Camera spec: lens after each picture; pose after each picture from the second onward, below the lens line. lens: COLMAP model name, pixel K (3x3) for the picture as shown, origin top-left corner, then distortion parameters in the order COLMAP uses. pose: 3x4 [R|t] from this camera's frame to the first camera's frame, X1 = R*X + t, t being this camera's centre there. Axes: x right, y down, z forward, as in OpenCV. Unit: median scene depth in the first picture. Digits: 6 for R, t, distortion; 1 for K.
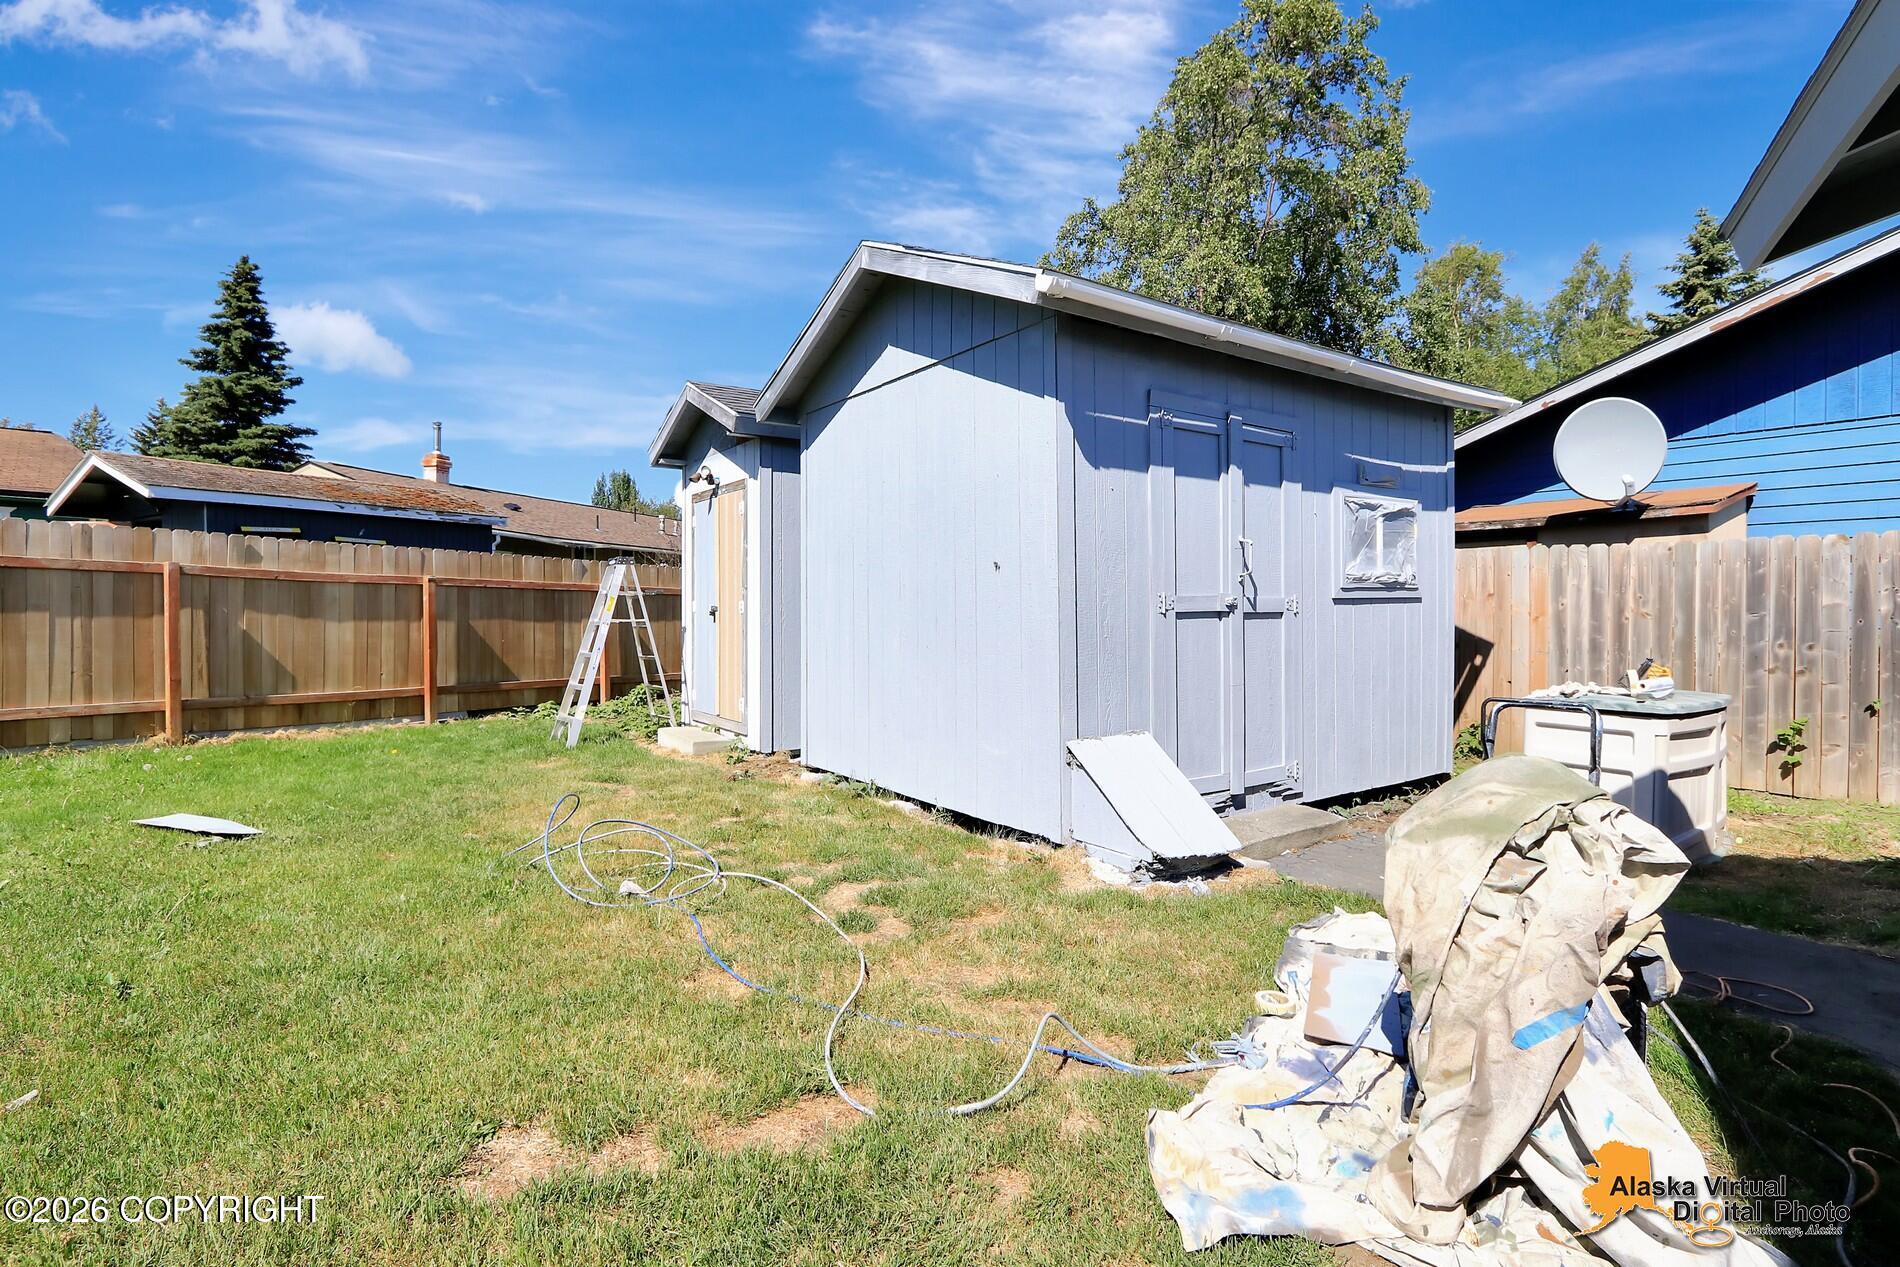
lens RADIAL K [[951.0, 0, 952.0], [0, 951.0, 615.2], [0, 0, 1]] dist [-0.005041, -0.000625]
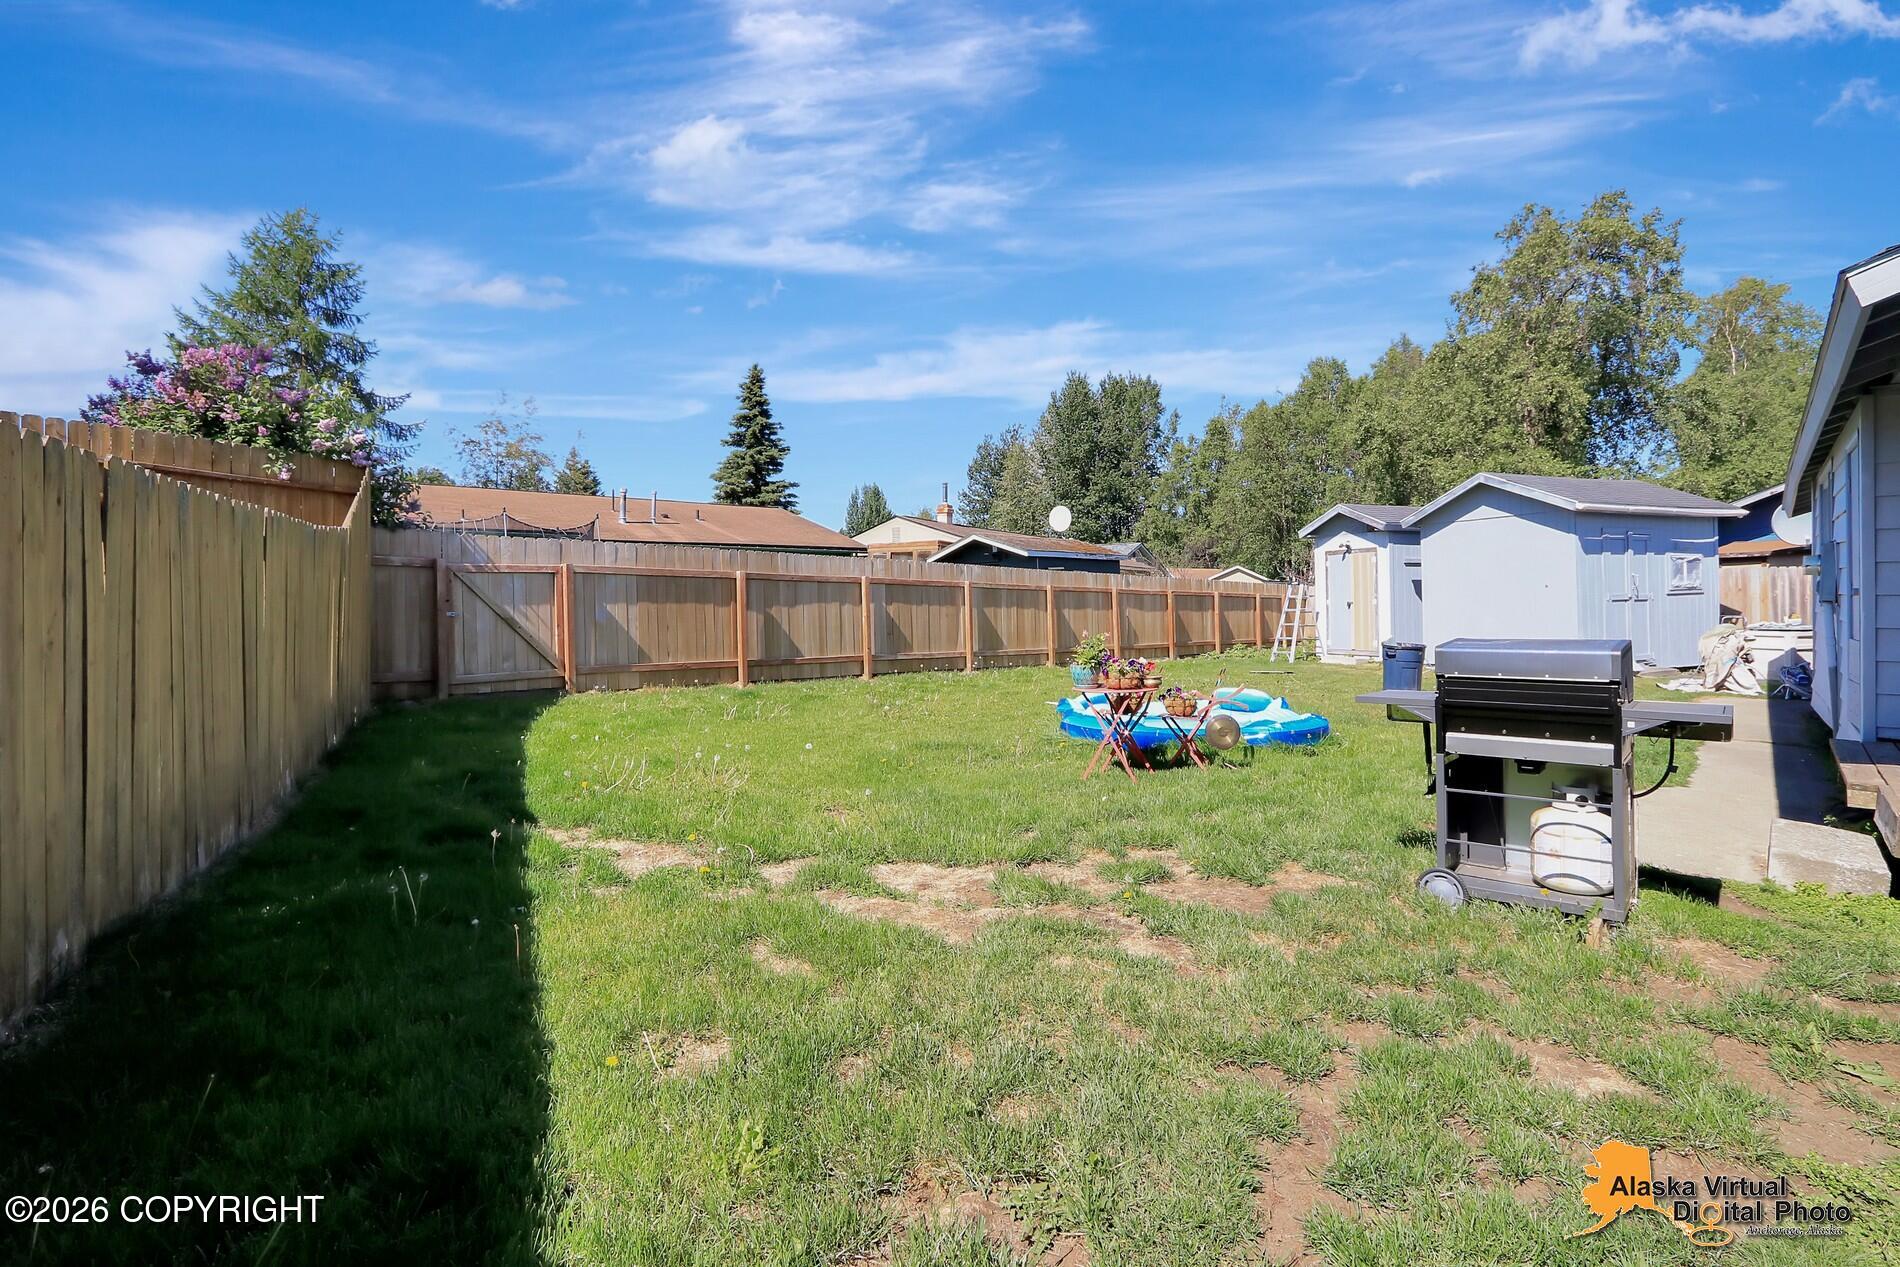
lens RADIAL K [[951.0, 0, 952.0], [0, 951.0, 615.2], [0, 0, 1]] dist [-0.005041, -0.000625]
pose [[0.978158, -0.016036, -0.207242, -0.773191], [0.016715, 0.999859, 0.001527, 0.003857], [0.207189, -0.004957, 0.978288, -1.546407]]
